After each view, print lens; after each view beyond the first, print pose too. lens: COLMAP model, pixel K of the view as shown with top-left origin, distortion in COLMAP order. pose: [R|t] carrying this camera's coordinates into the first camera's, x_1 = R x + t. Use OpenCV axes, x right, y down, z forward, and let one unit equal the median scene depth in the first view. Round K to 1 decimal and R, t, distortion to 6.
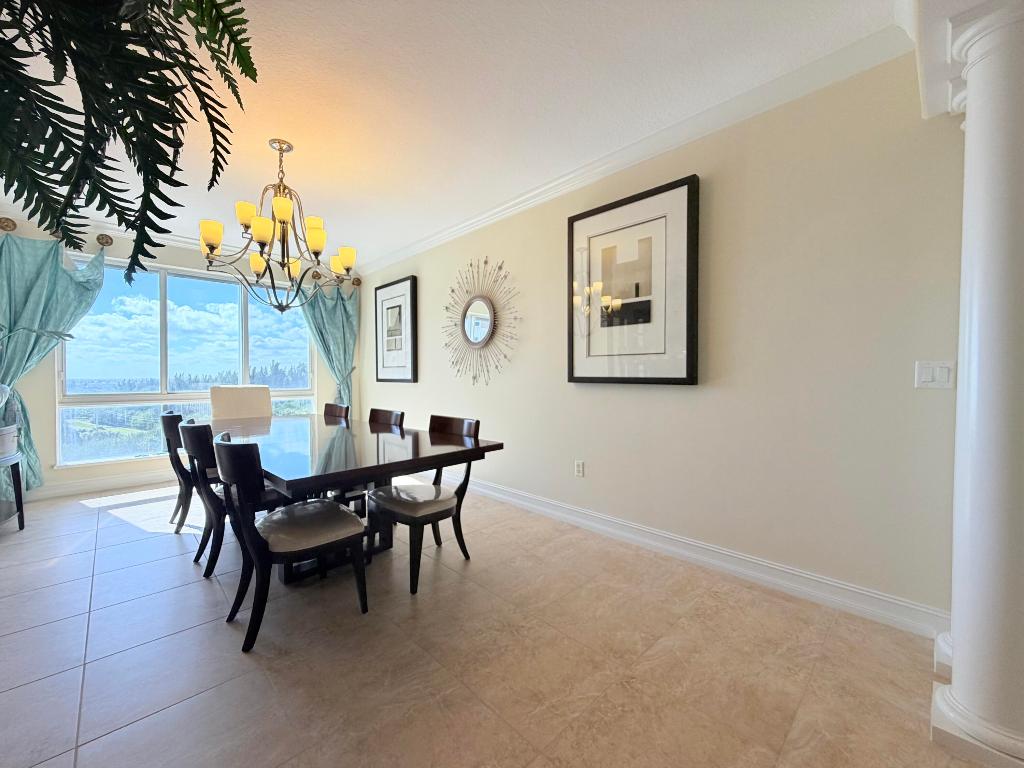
lens RADIAL K [[410.7, 0, 509.4], [0, 410.7, 383.4], [0, 0, 1]] dist [-0.000582, 0.000055]
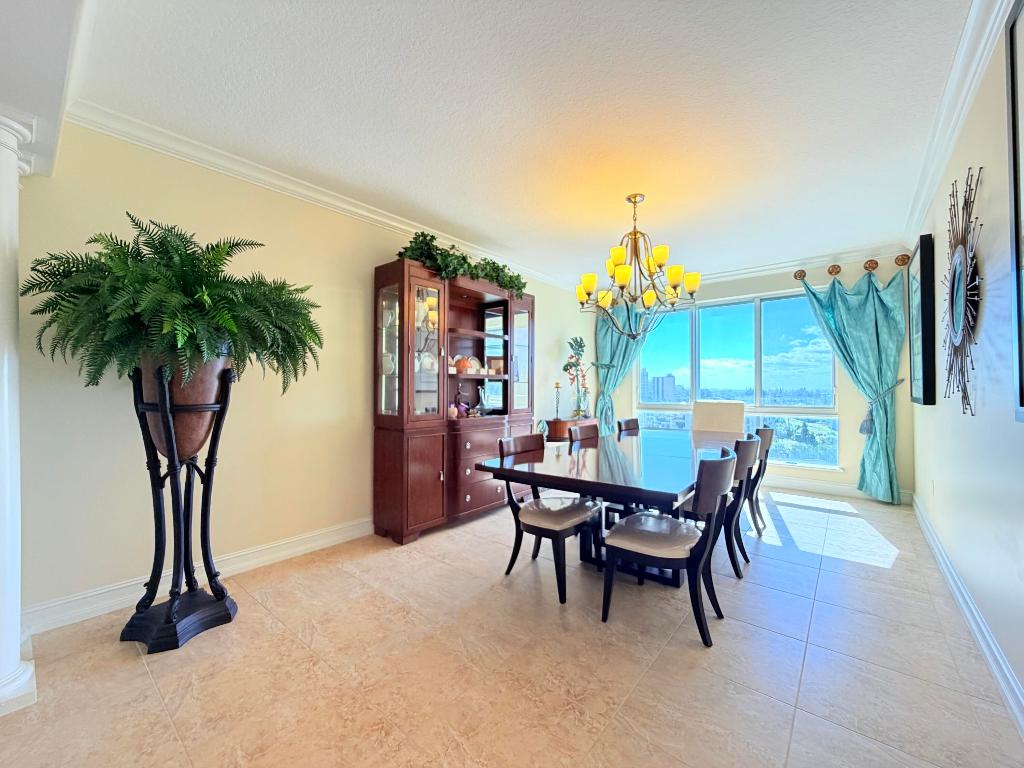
lens RADIAL K [[410.7, 0, 509.4], [0, 410.7, 383.4], [0, 0, 1]] dist [-0.000582, 0.000055]
pose [[0.098983, -0.010415, -0.995035, 0.566297], [-0.015310, 0.999811, -0.011988, -0.028963], [0.994971, 0.016421, 0.098805, 0.525930]]
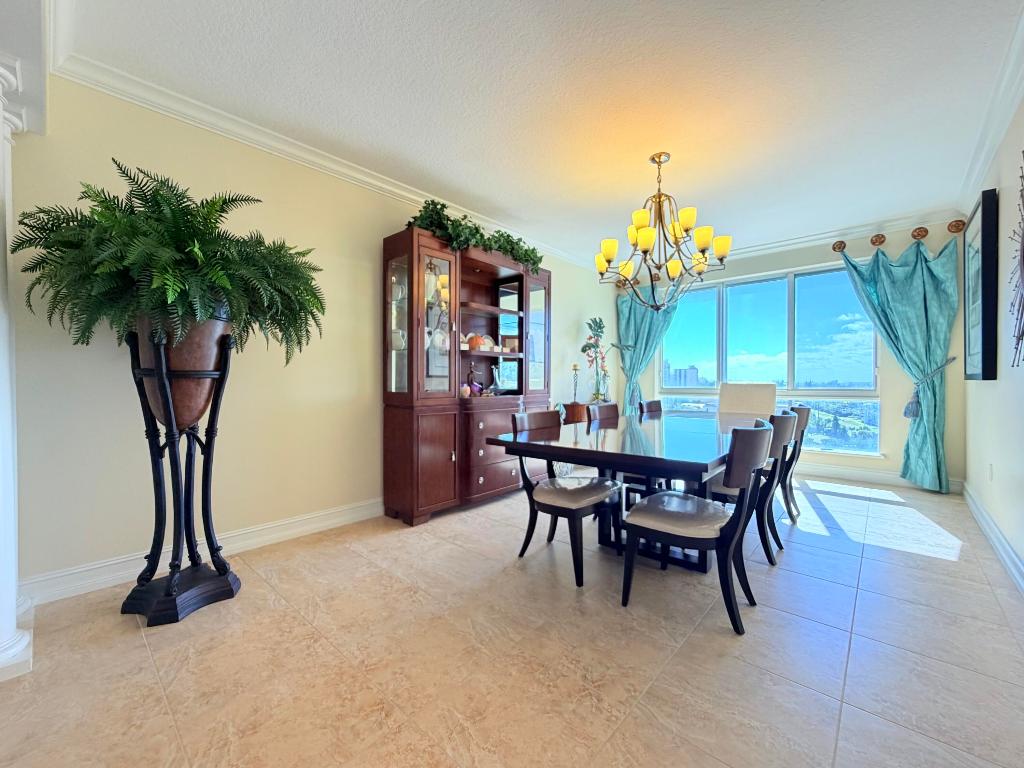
lens RADIAL K [[415.7, 0, 509.5], [0, 415.7, 383.6], [0, 0, 1]] dist [-0.000399, -0.000063]
pose [[0.057034, 0.007303, -0.998346, 0.520330], [-0.015353, 0.999861, 0.006437, 0.017711], [0.998254, 0.014961, 0.057138, 0.539717]]
